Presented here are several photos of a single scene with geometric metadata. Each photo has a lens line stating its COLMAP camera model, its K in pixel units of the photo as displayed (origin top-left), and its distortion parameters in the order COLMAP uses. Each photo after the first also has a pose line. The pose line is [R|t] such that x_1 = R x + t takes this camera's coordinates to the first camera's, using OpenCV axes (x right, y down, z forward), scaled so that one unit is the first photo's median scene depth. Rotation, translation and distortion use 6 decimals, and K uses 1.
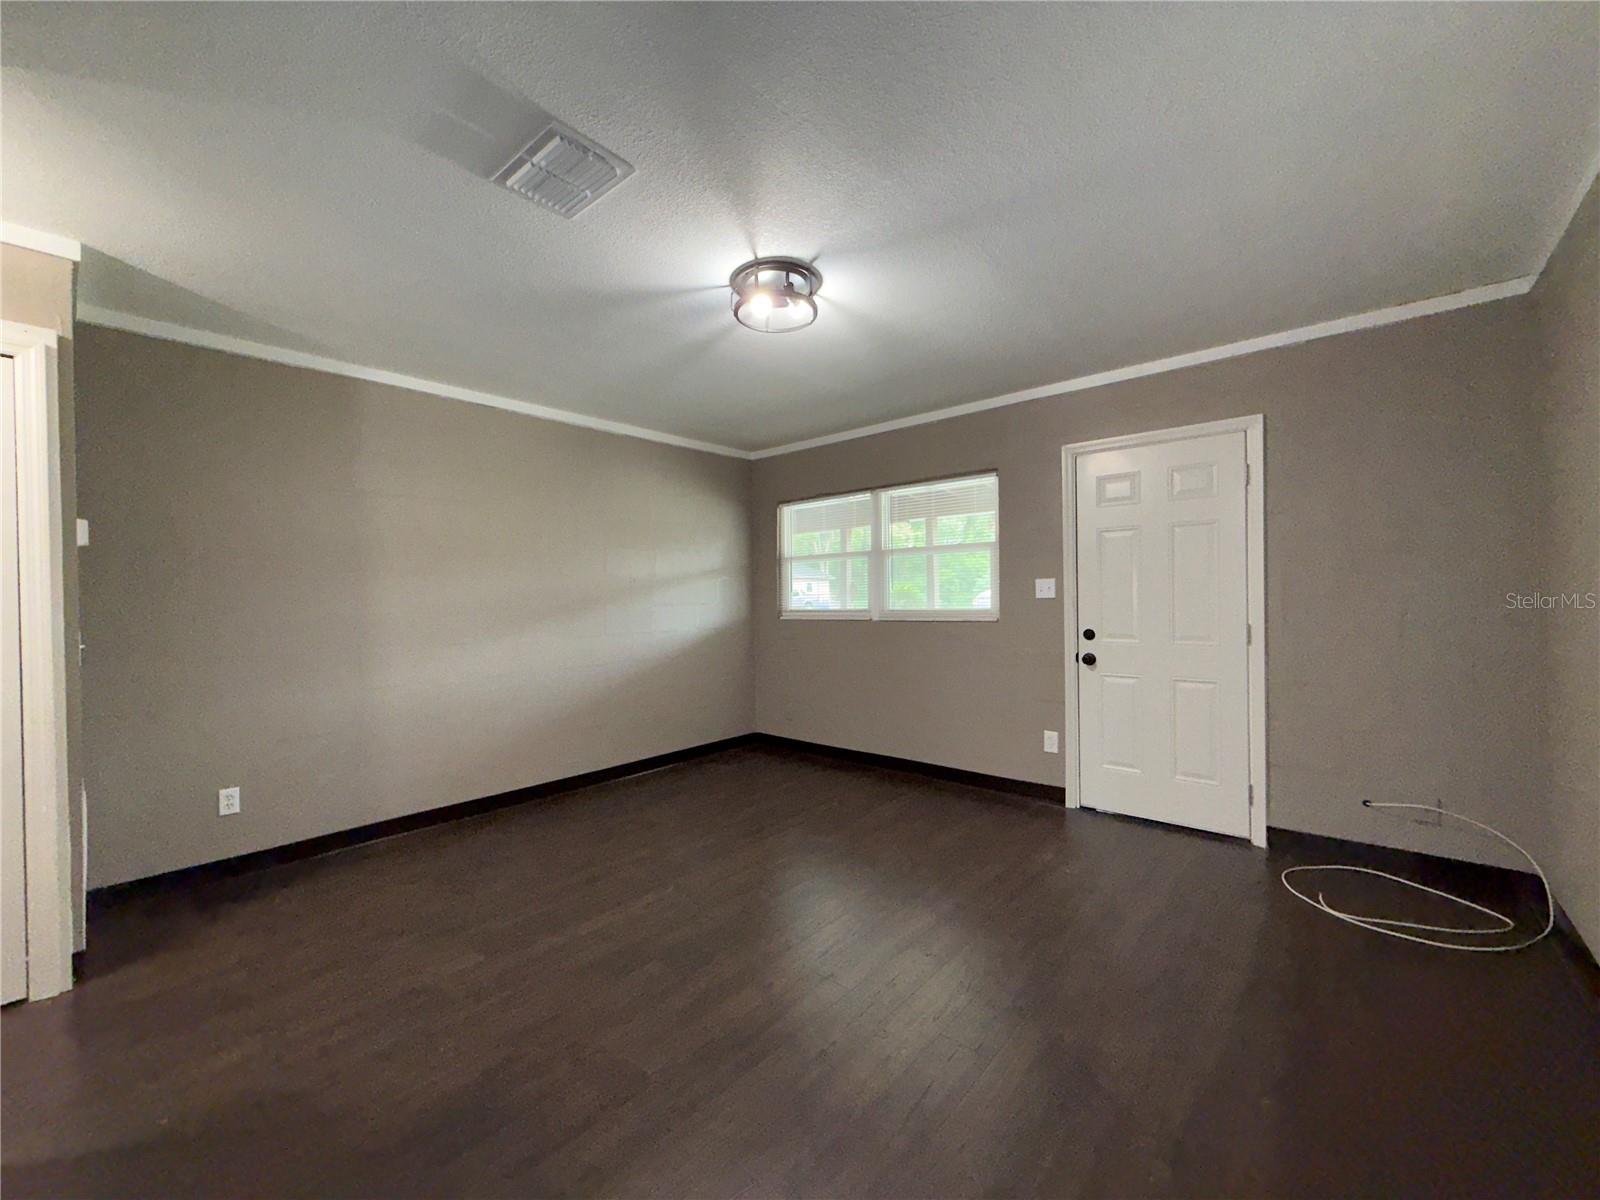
lens RADIAL K [[634.7, 0, 792.8], [0, 634.7, 606.6], [0, 0, 1]] dist [0.001293, 0.000059]
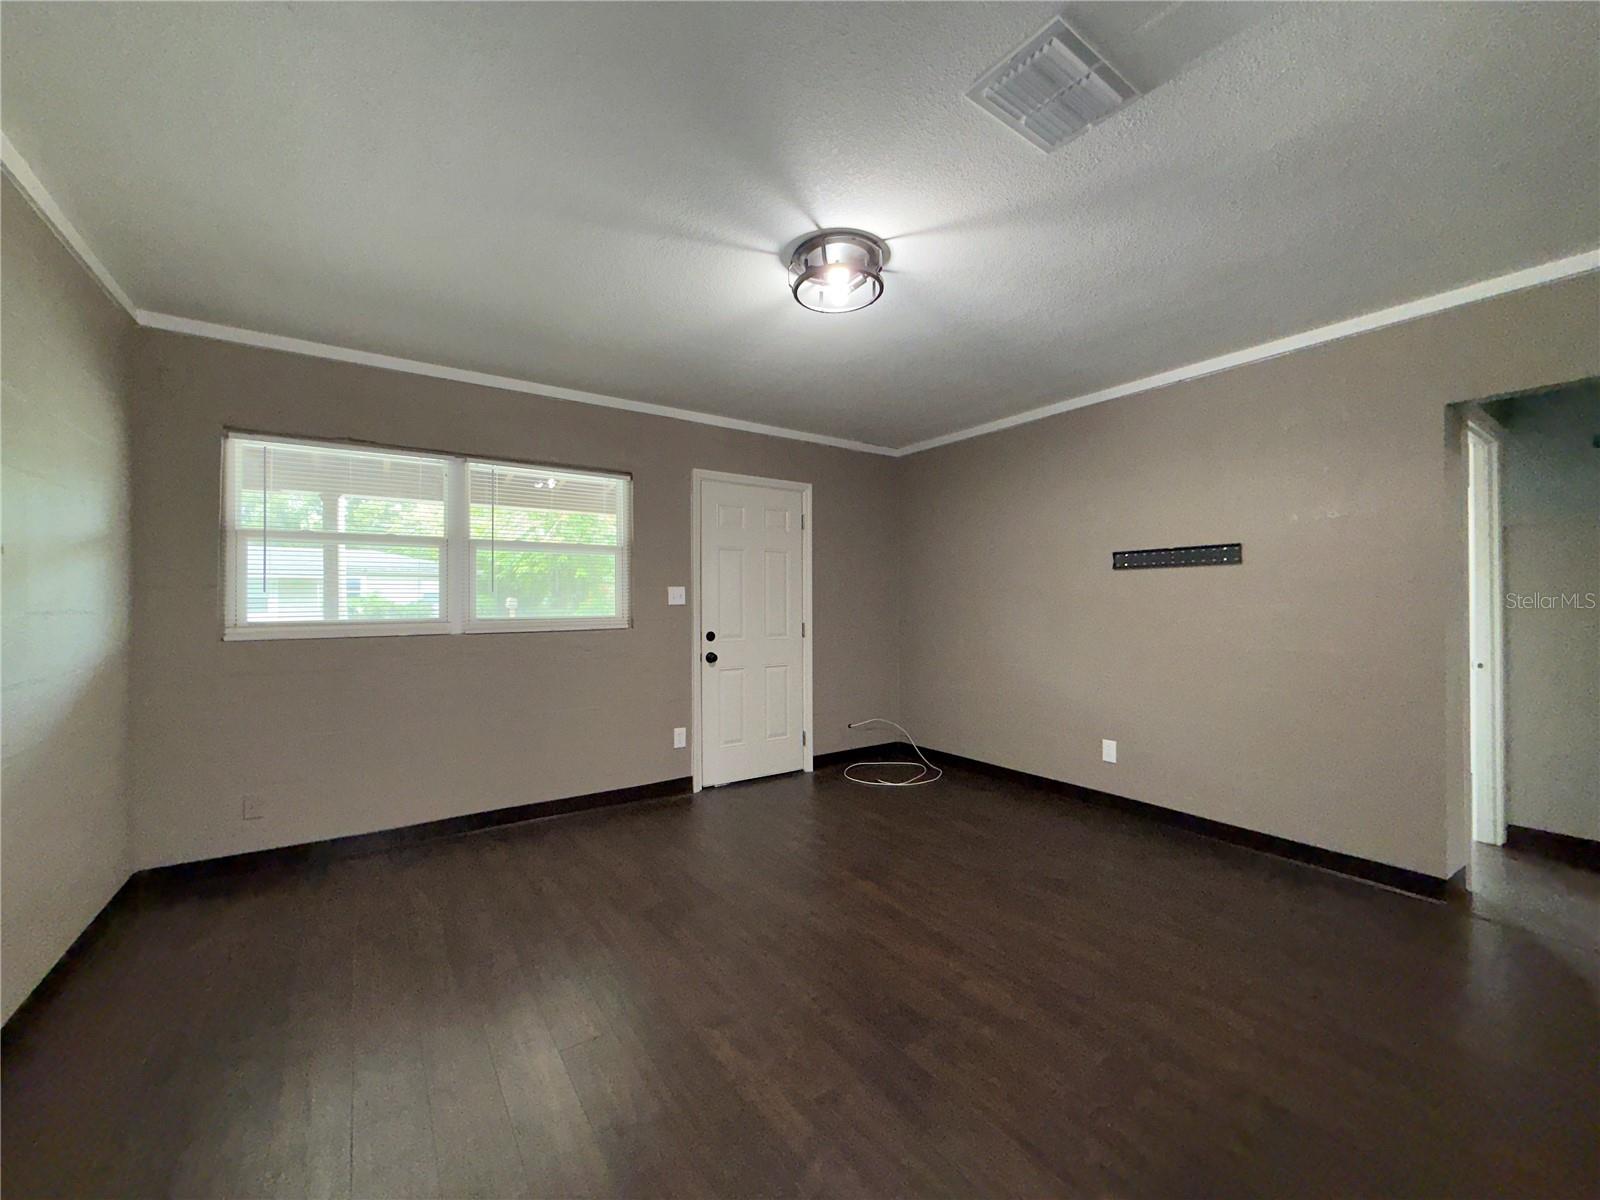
lens RADIAL K [[634.7, 0, 796.9], [0, 634.7, 601.2], [0, 0, 1]] dist [0.001293, 0.000059]
pose [[0.243298, 0.011624, 0.969882, -0.602433], [0.010010, 0.999845, -0.014494, -0.002110], [-0.969900, 0.013235, 0.243144, 0.546976]]
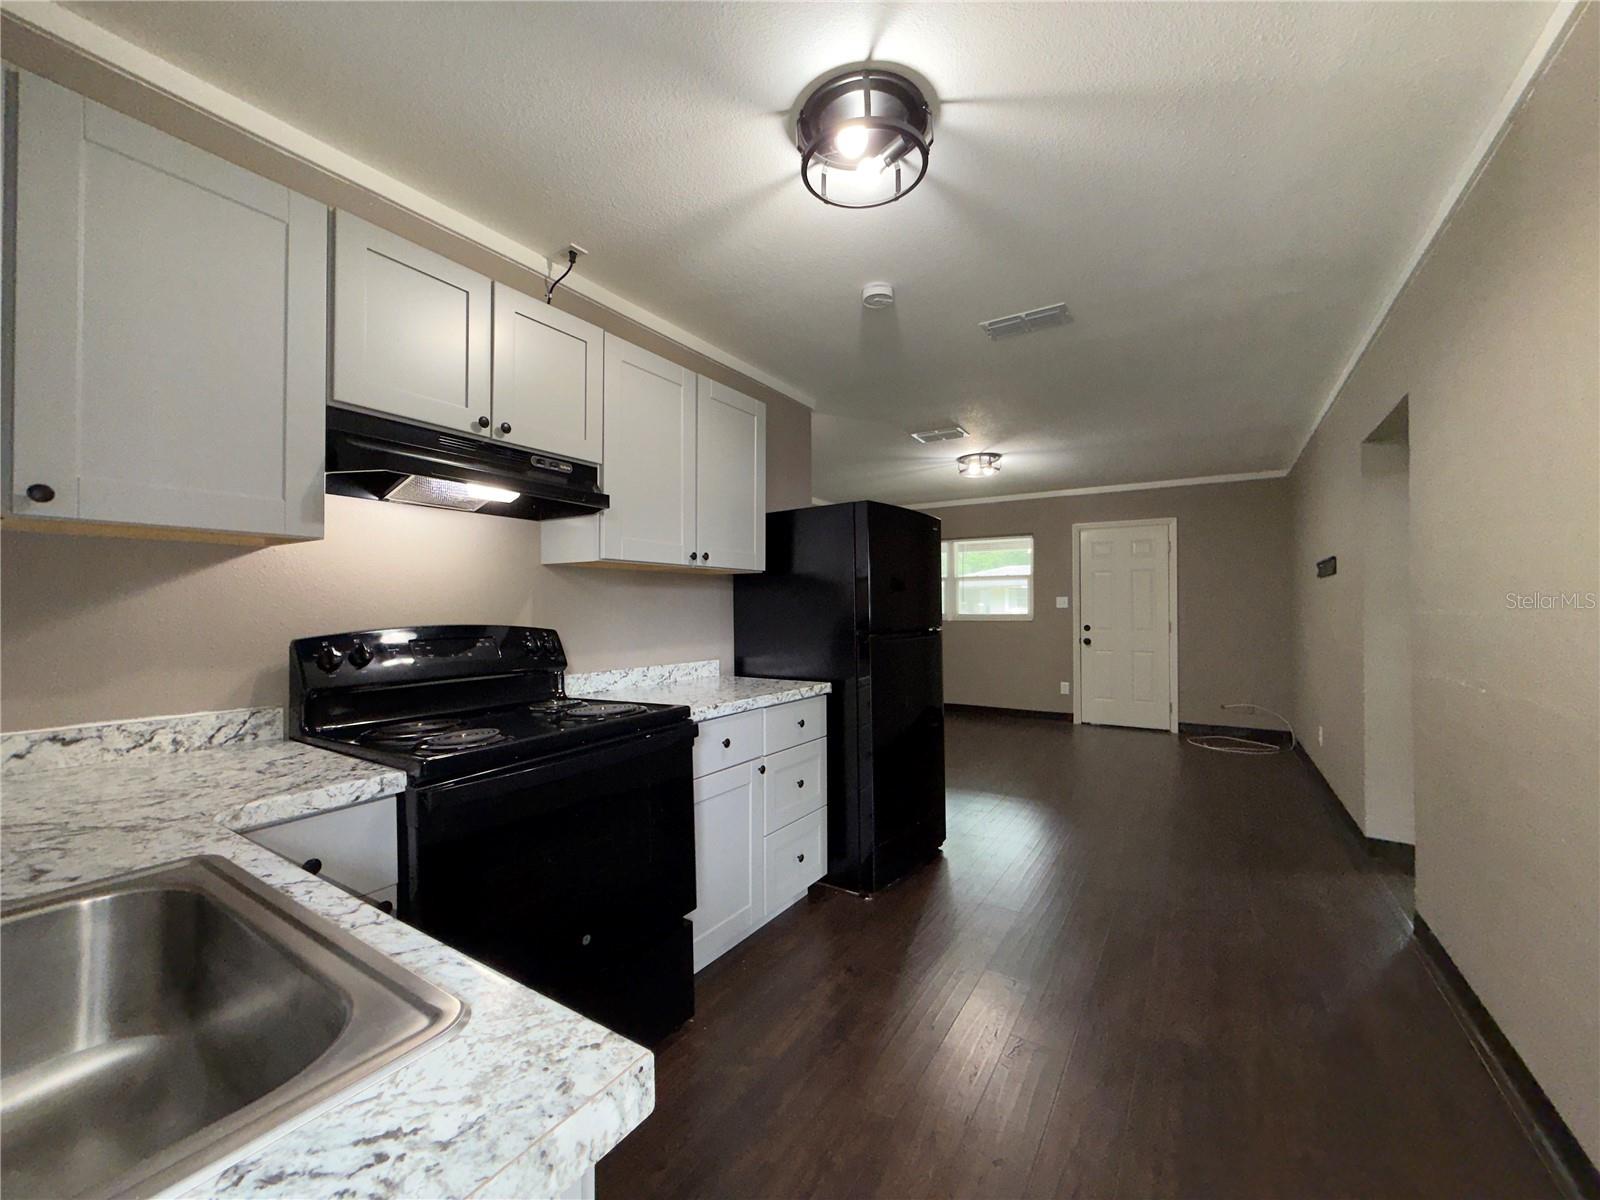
lens RADIAL K [[634.7, 0, 786.2], [0, 634.7, 611.3], [0, 0, 1]] dist [0.001293, 0.000059]
pose [[0.986719, 0.003126, 0.162405, -0.671254], [-0.002022, 0.999974, -0.006965, 0.010114], [-0.162423, 0.006545, 0.986700, -0.652805]]
